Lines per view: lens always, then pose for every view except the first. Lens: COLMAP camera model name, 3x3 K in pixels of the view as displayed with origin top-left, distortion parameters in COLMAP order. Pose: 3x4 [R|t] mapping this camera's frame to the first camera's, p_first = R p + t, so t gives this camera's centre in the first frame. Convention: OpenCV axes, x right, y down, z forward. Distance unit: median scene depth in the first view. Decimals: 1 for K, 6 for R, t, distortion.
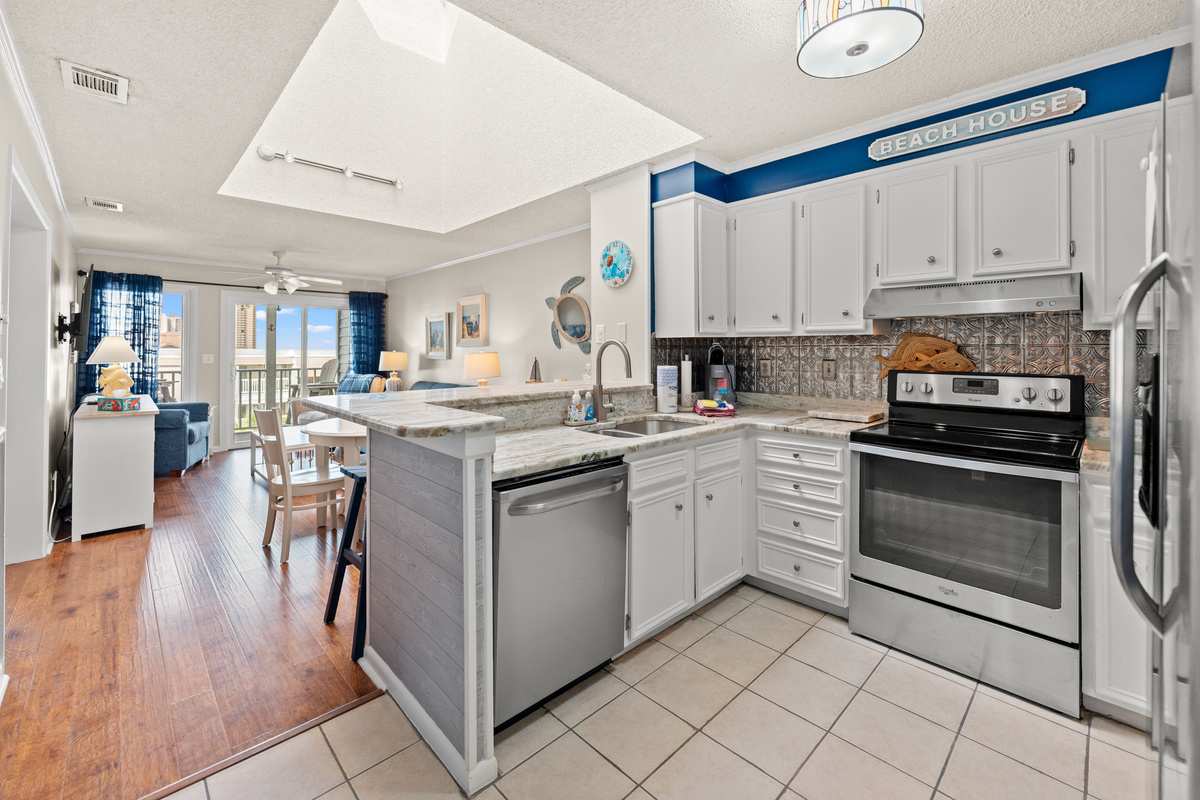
lens RADIAL K [[484.2, 0, 593.0], [0, 484.2, 382.0], [0, 0, 1]] dist [-0.000798, 0.000064]
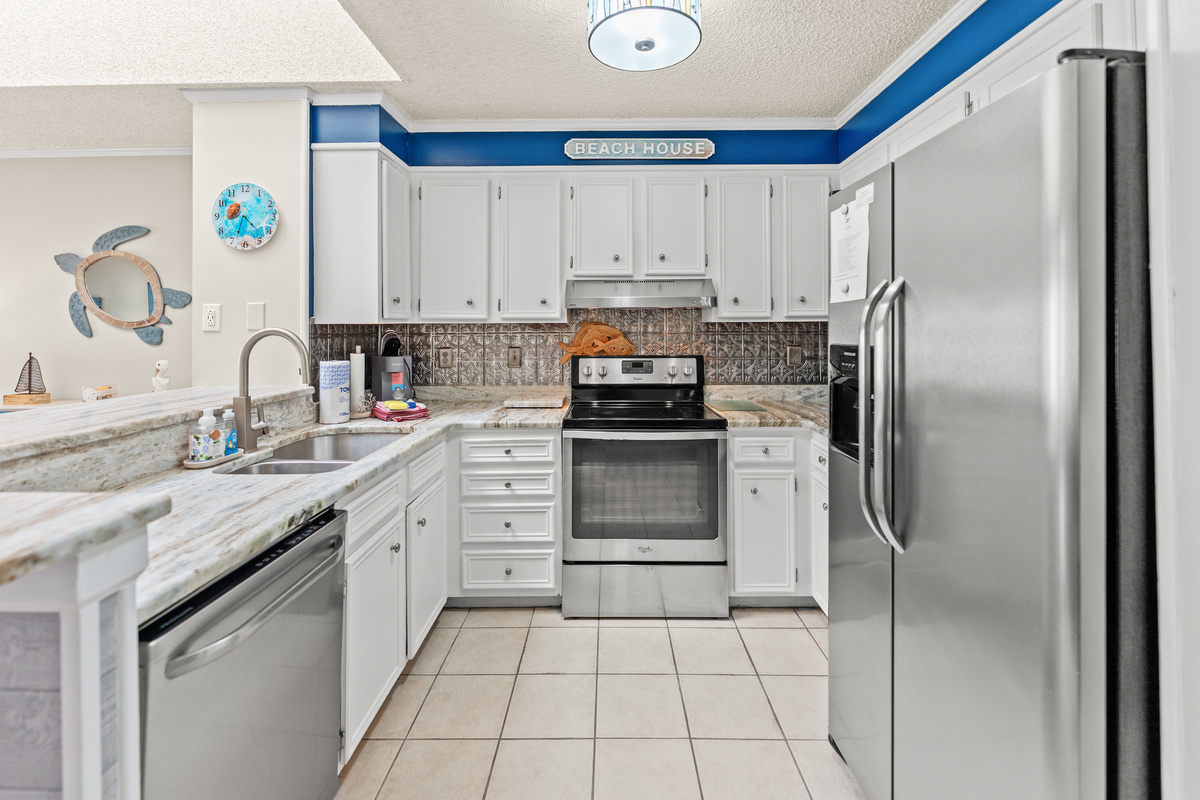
lens RADIAL K [[503.1, 0, 604.8], [0, 503.1, 346.8], [0, 0, 1]] dist [-0.000645, -0.000189]
pose [[0.702376, -0.027966, 0.711257, -0.127132], [0.054259, 0.998424, -0.014325, -0.024808], [-0.709736, 0.048653, 0.702786, 0.167976]]
